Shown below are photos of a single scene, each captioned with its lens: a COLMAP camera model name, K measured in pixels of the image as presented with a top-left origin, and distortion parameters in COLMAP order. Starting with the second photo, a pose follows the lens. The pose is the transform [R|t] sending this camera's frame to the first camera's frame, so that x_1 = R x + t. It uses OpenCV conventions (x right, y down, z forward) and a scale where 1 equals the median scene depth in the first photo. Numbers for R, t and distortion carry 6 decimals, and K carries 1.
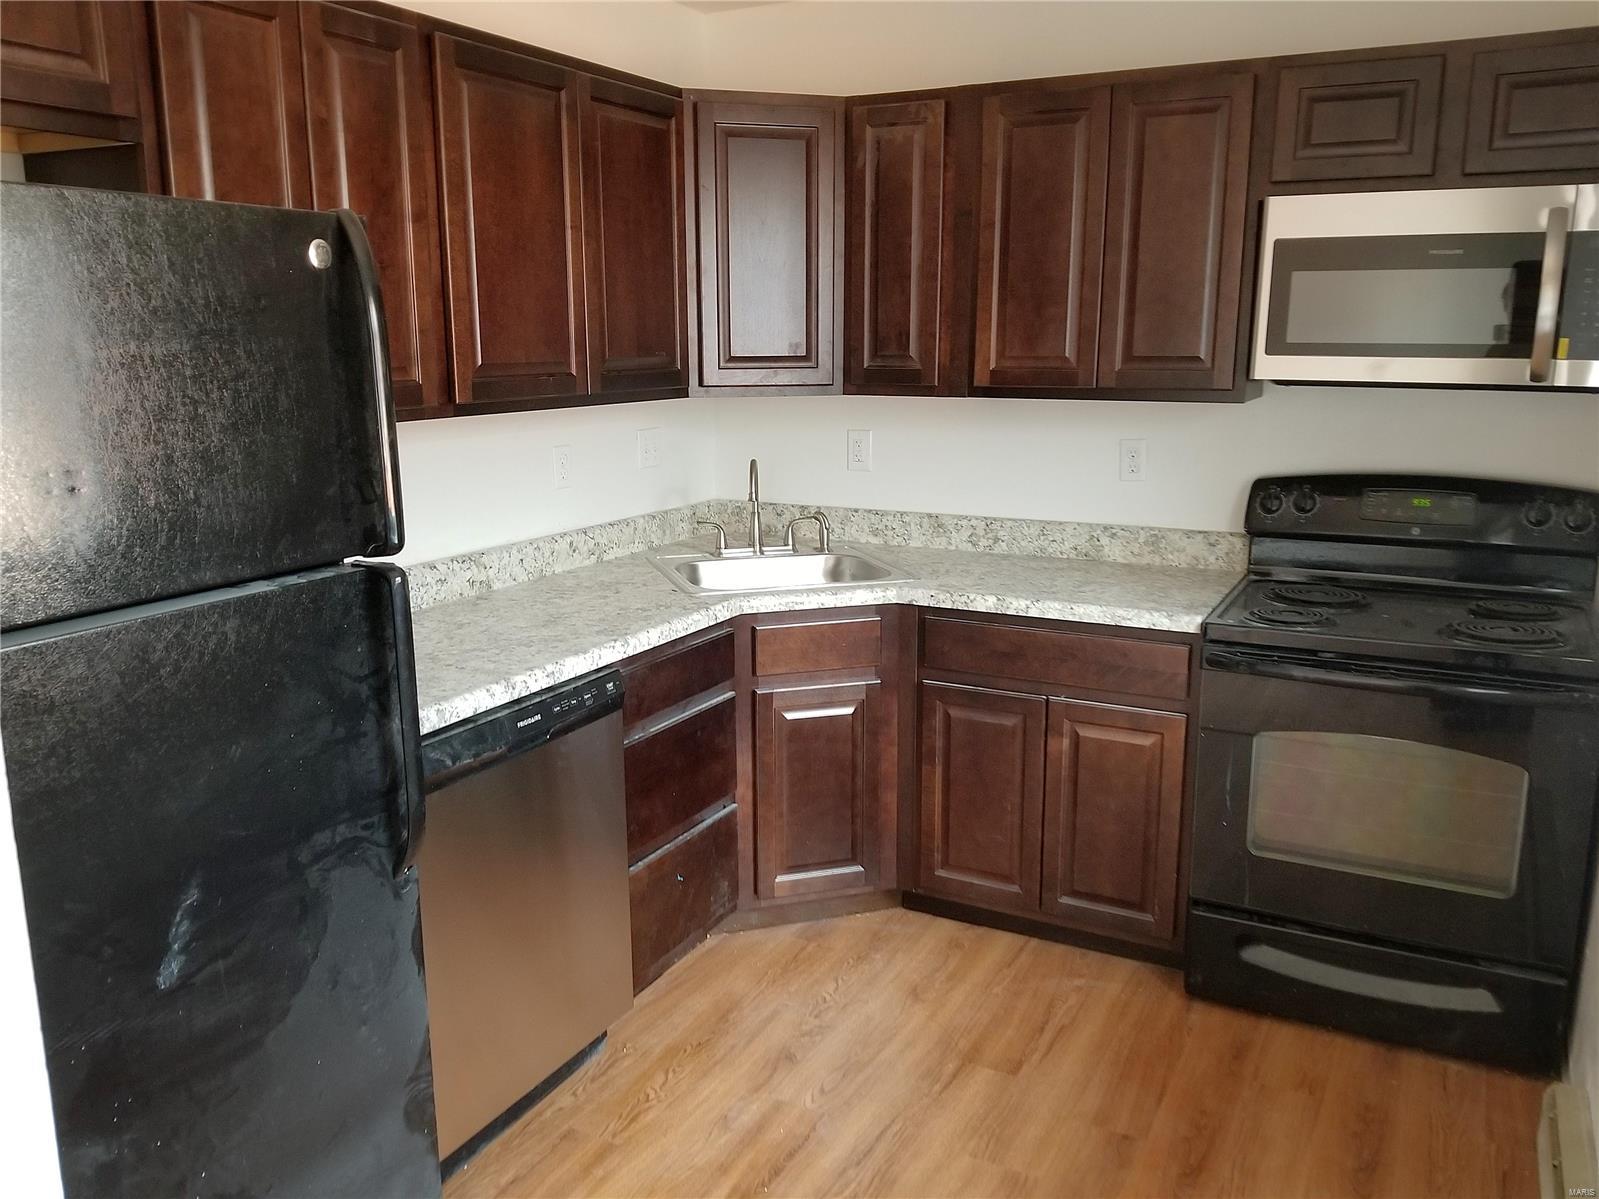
lens RADIAL K [[1260.9, 0, 799.5], [0, 1260.9, 599.5], [0, 0, 1]] dist [0.000456, -0.000766]
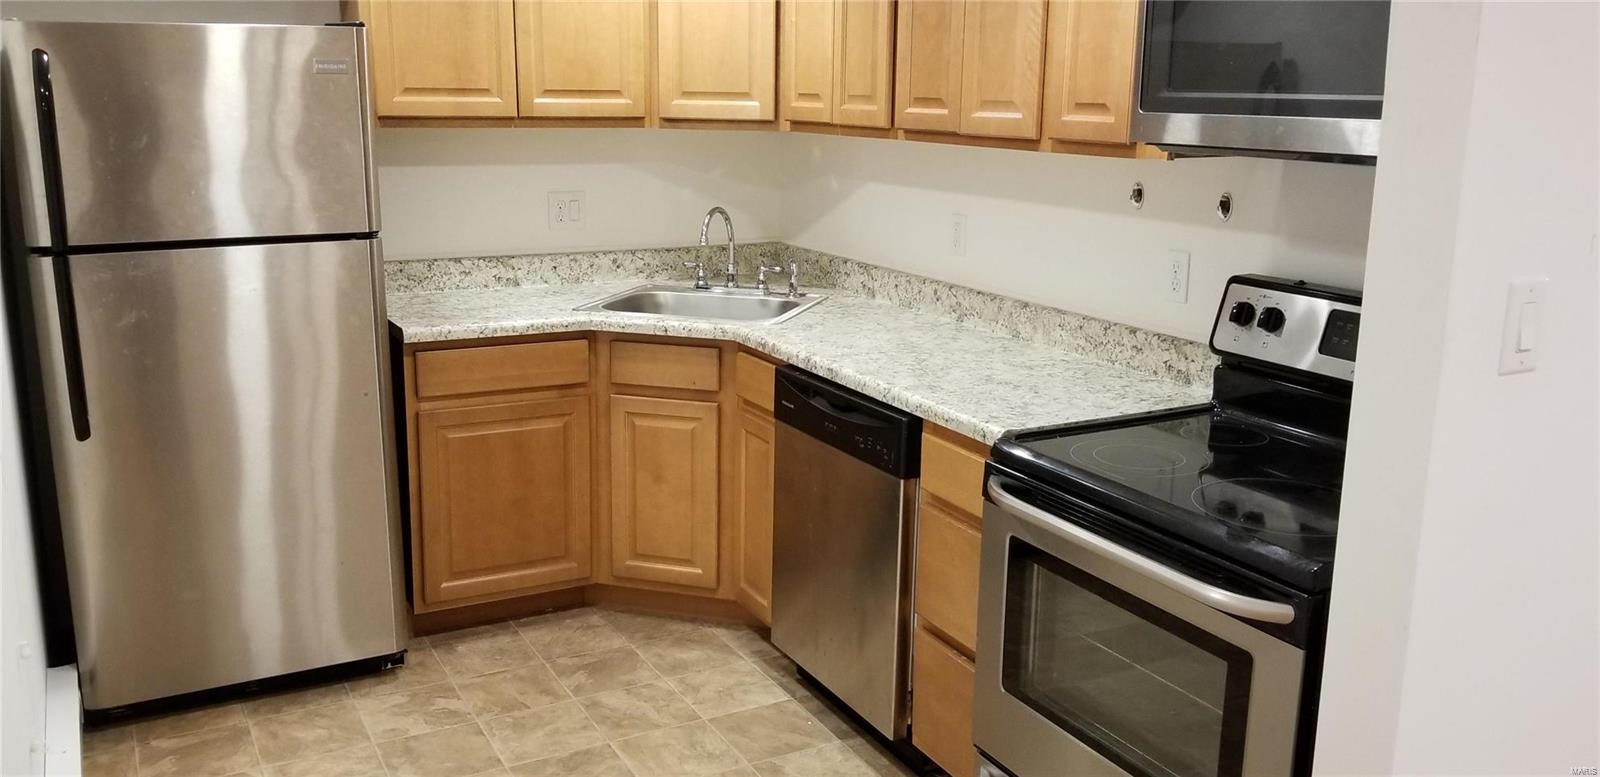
lens RADIAL K [[1314.6, 0, 799.6], [0, 1314.6, 386.8], [0, 0, 1]] dist [-0.001394, -0.000077]
pose [[-0.560724, 0.178209, -0.808597, 0.854383], [-0.187113, 0.924030, 0.333404, -0.338254], [0.806584, 0.338247, -0.484780, 1.536417]]
